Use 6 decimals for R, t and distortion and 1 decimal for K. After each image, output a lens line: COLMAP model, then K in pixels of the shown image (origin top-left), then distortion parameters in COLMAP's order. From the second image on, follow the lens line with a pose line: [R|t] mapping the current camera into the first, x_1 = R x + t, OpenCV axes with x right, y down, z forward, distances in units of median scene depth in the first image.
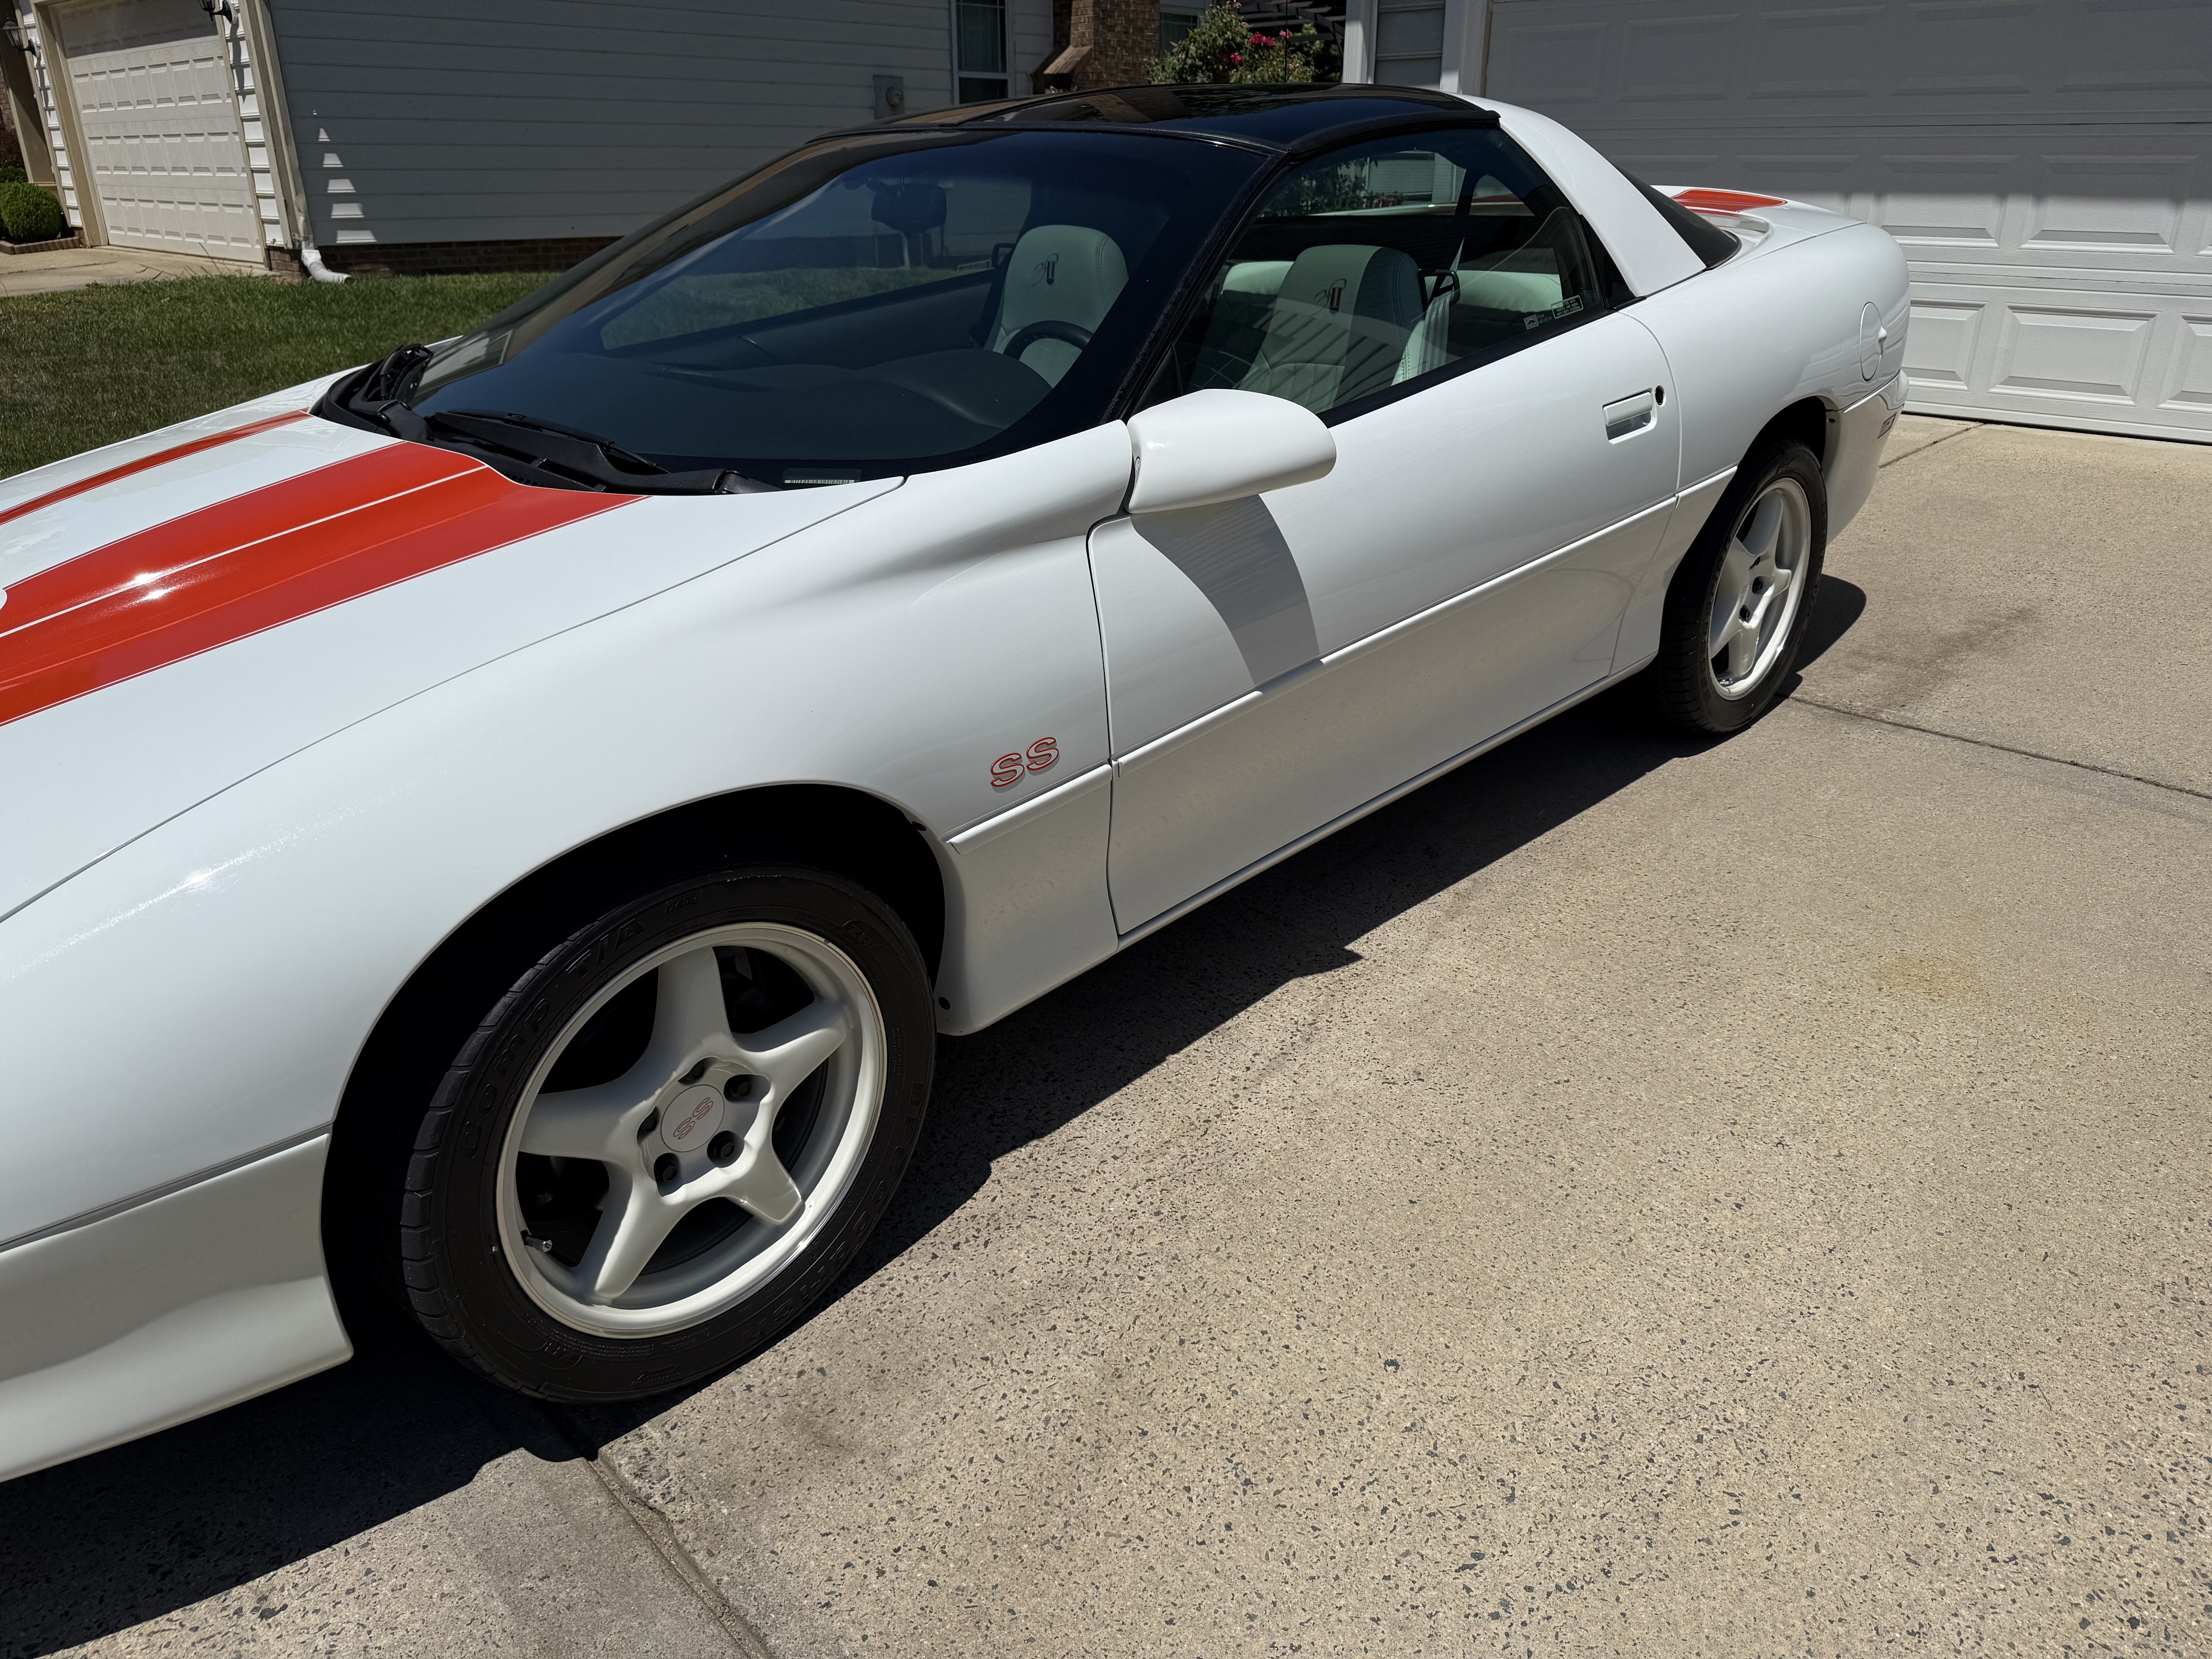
lens RADIAL K [[1598.2, 0, 1106.0], [0, 1598.2, 829.5], [0, 0, 1]] dist [0.008056, -0.005621]
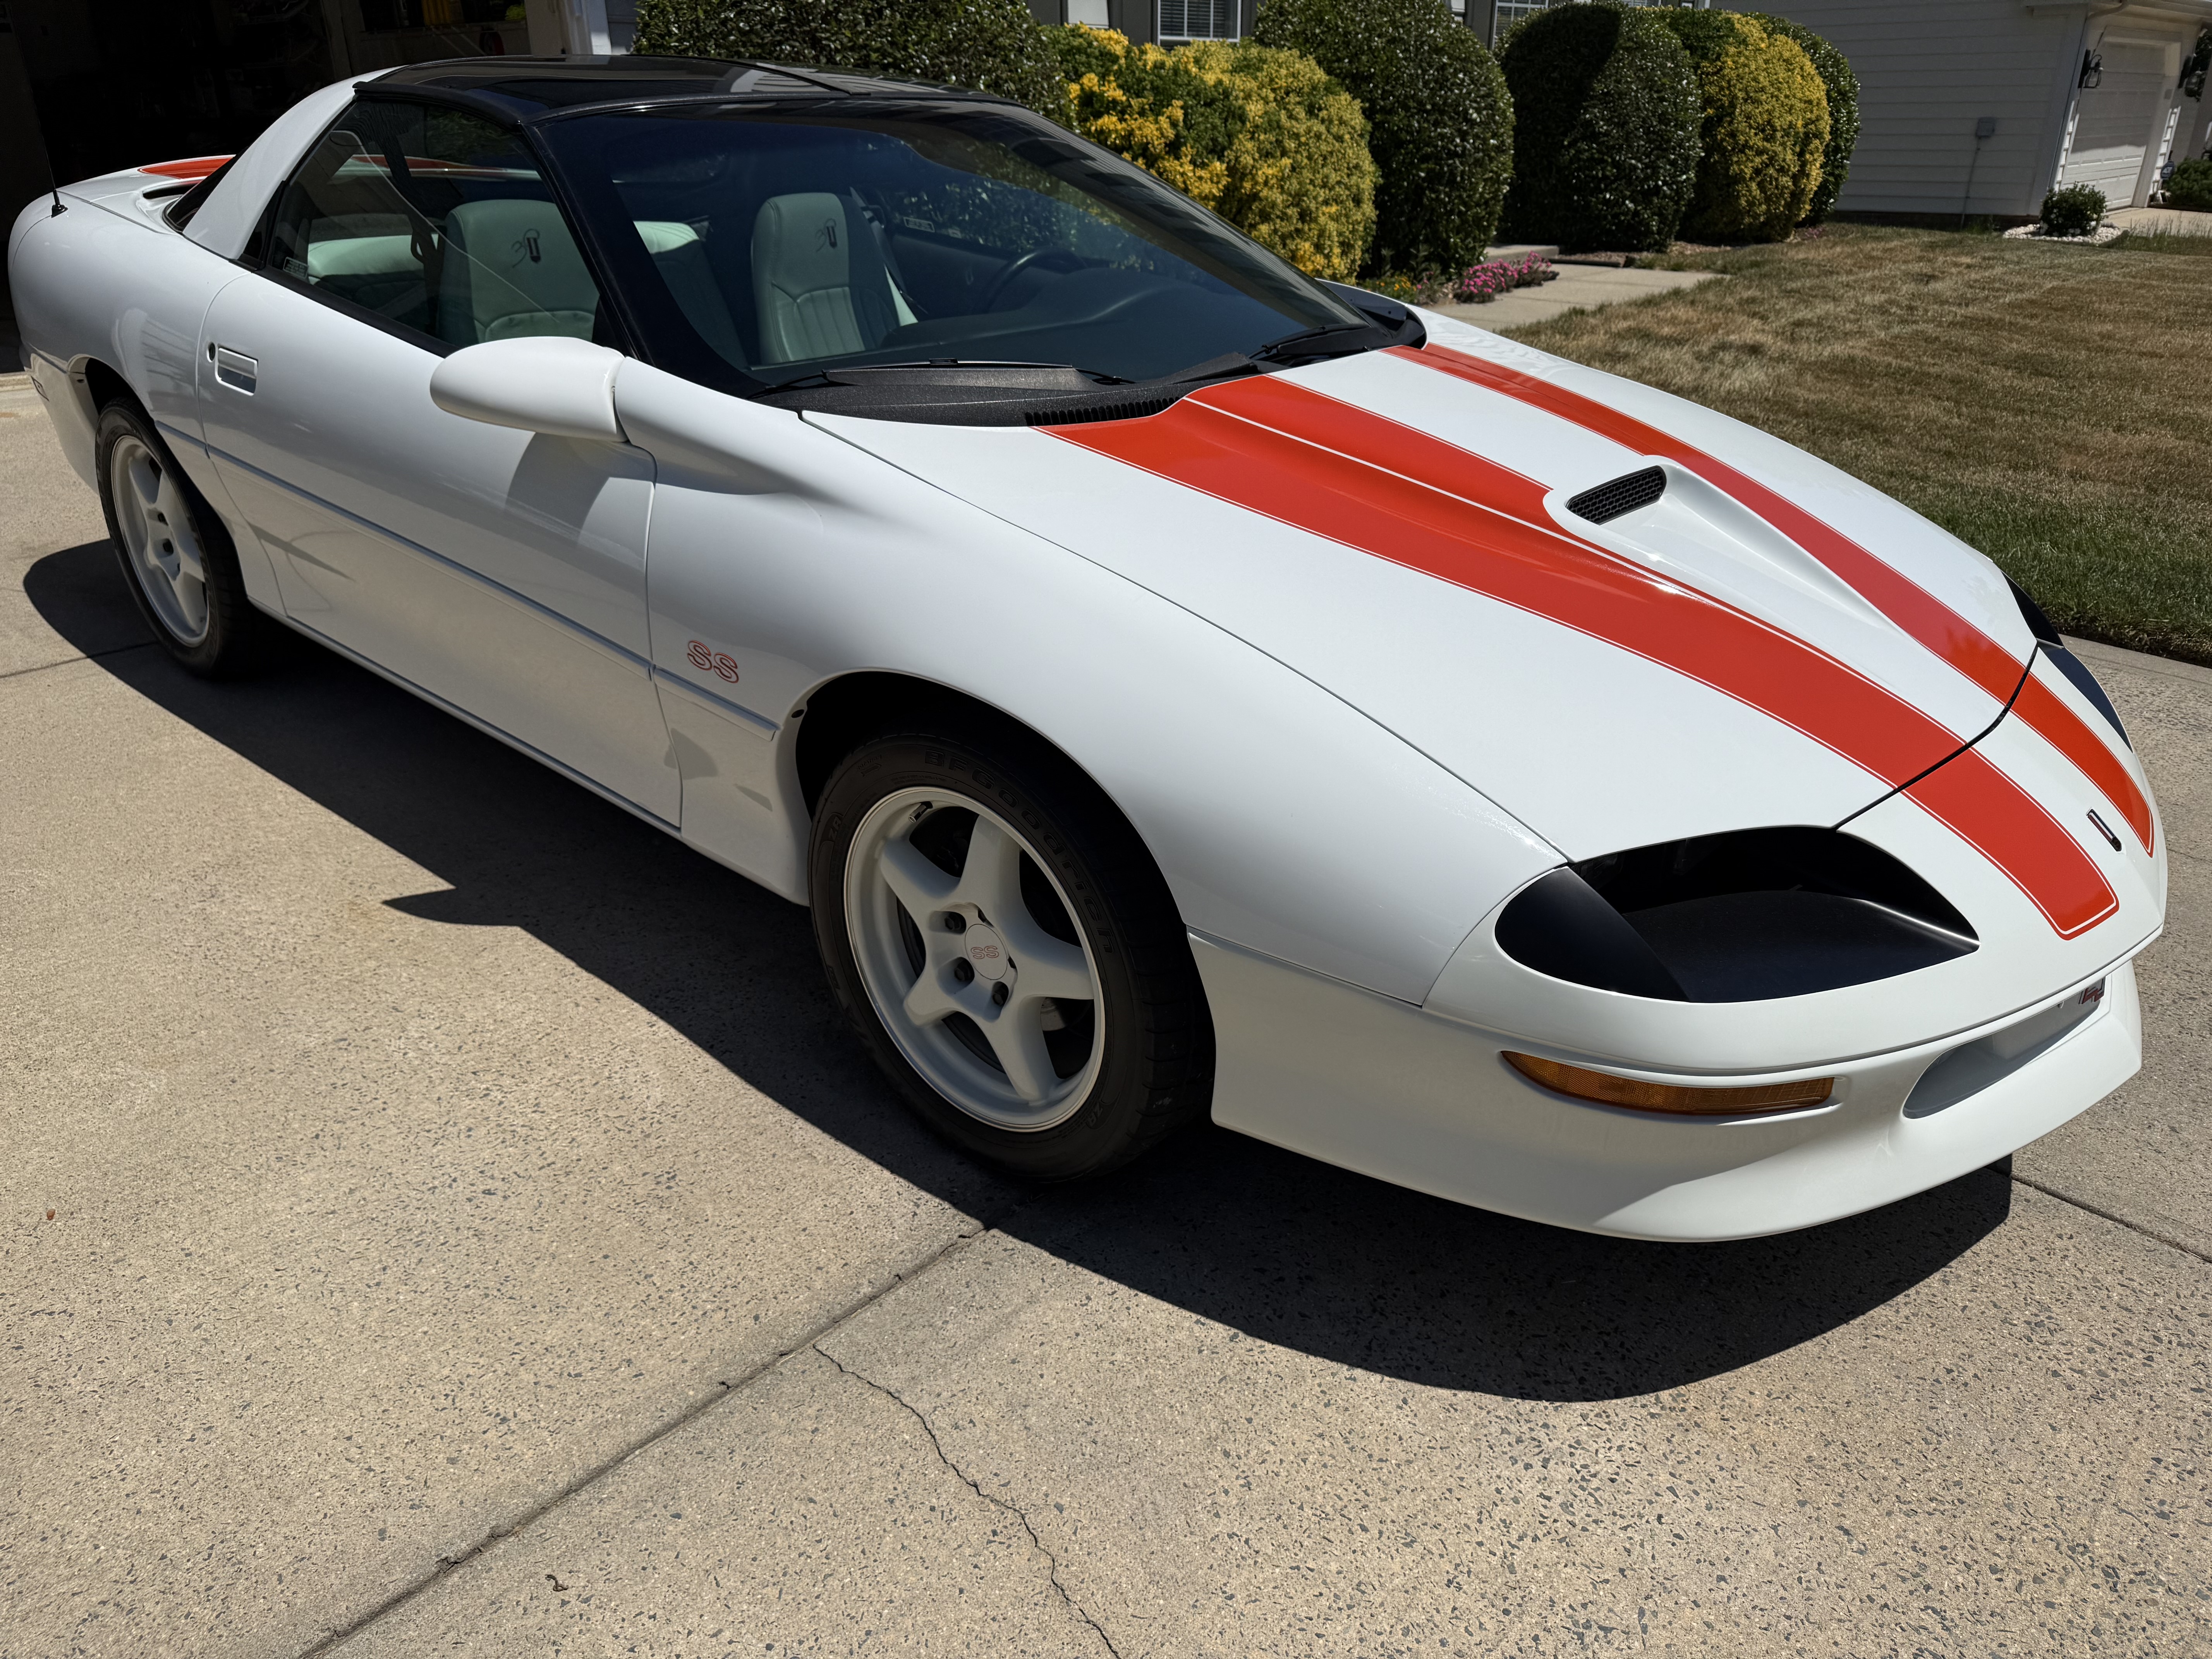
lens RADIAL K [[1612.0, 0, 1097.0], [0, 1612.0, 819.9], [0, 0, 1]] dist [0.006165, -0.004592]
pose [[-0.072968, -0.396807, 0.914997, -0.307009], [0.389899, 0.833079, 0.392374, -0.092577], [-0.917962, 0.385387, 0.093927, 0.219377]]
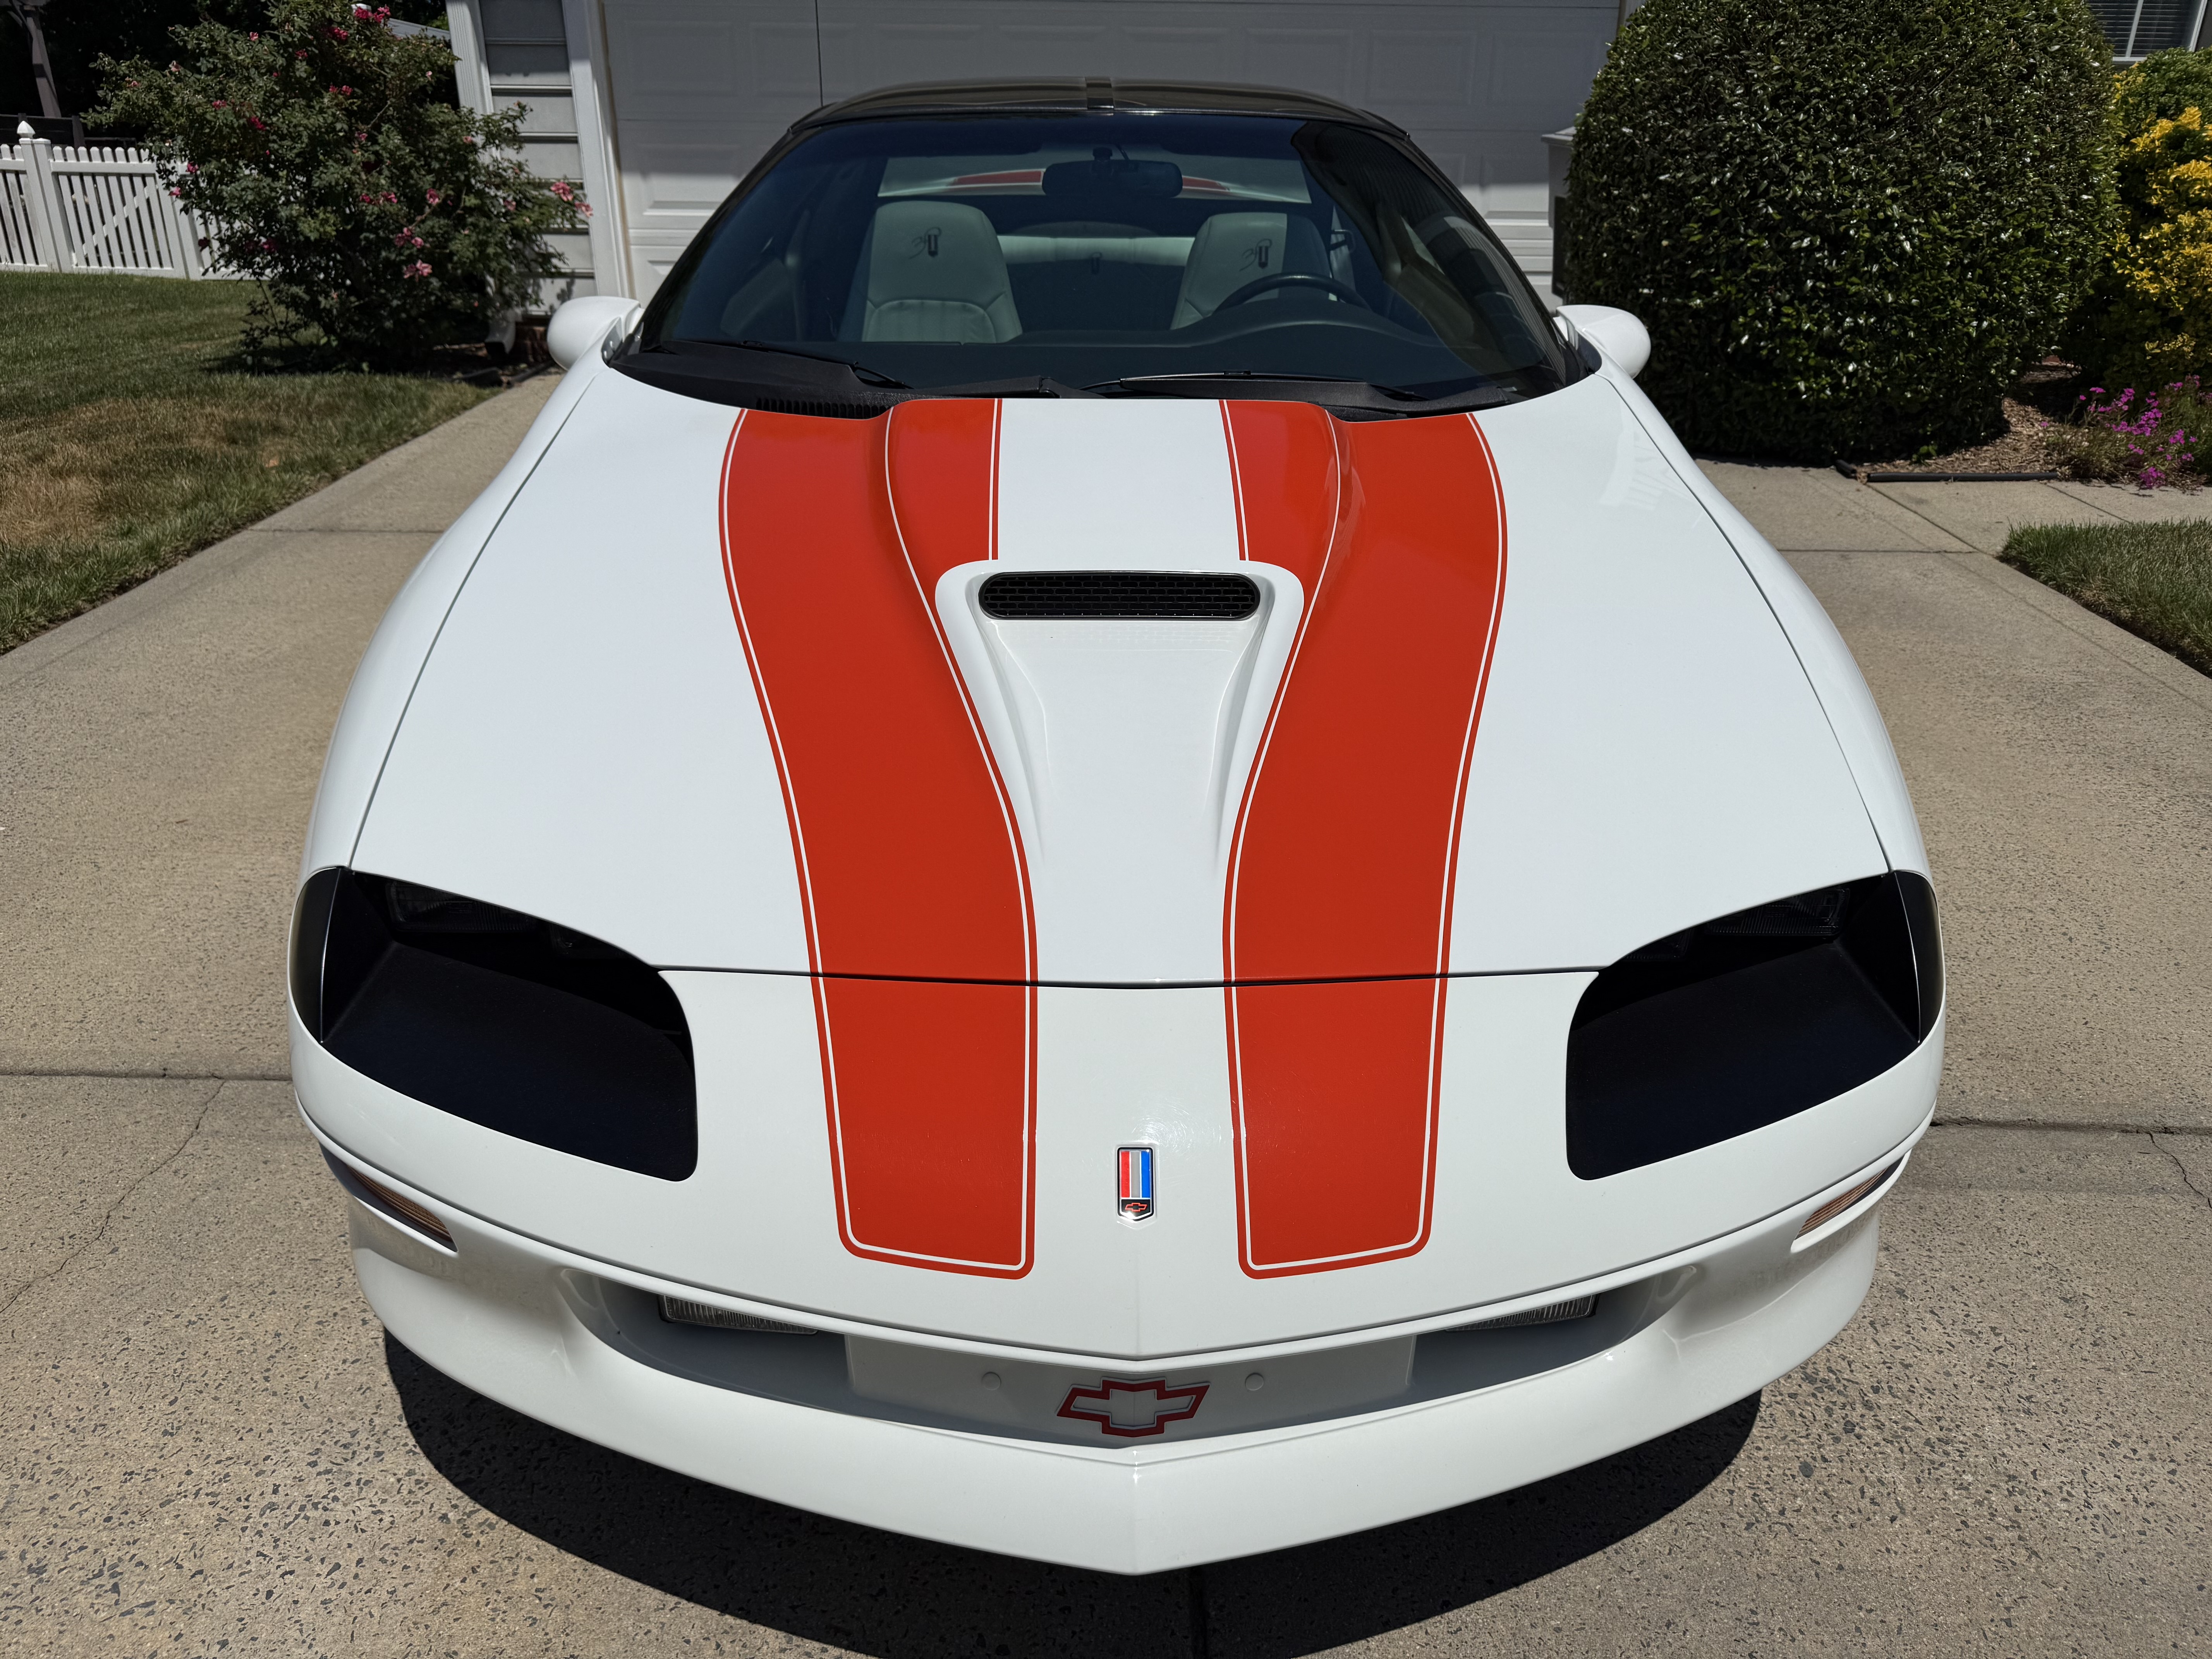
lens RADIAL K [[1604.3, 0, 1104.1], [0, 1604.3, 807.6], [0, 0, 1]] dist [-0.000929, -0.008692]
pose [[0.691547, -0.261136, 0.673477, -0.227794], [0.266998, 0.958744, 0.097585, -0.018952], [-0.671174, 0.112333, 0.732739, 0.054964]]
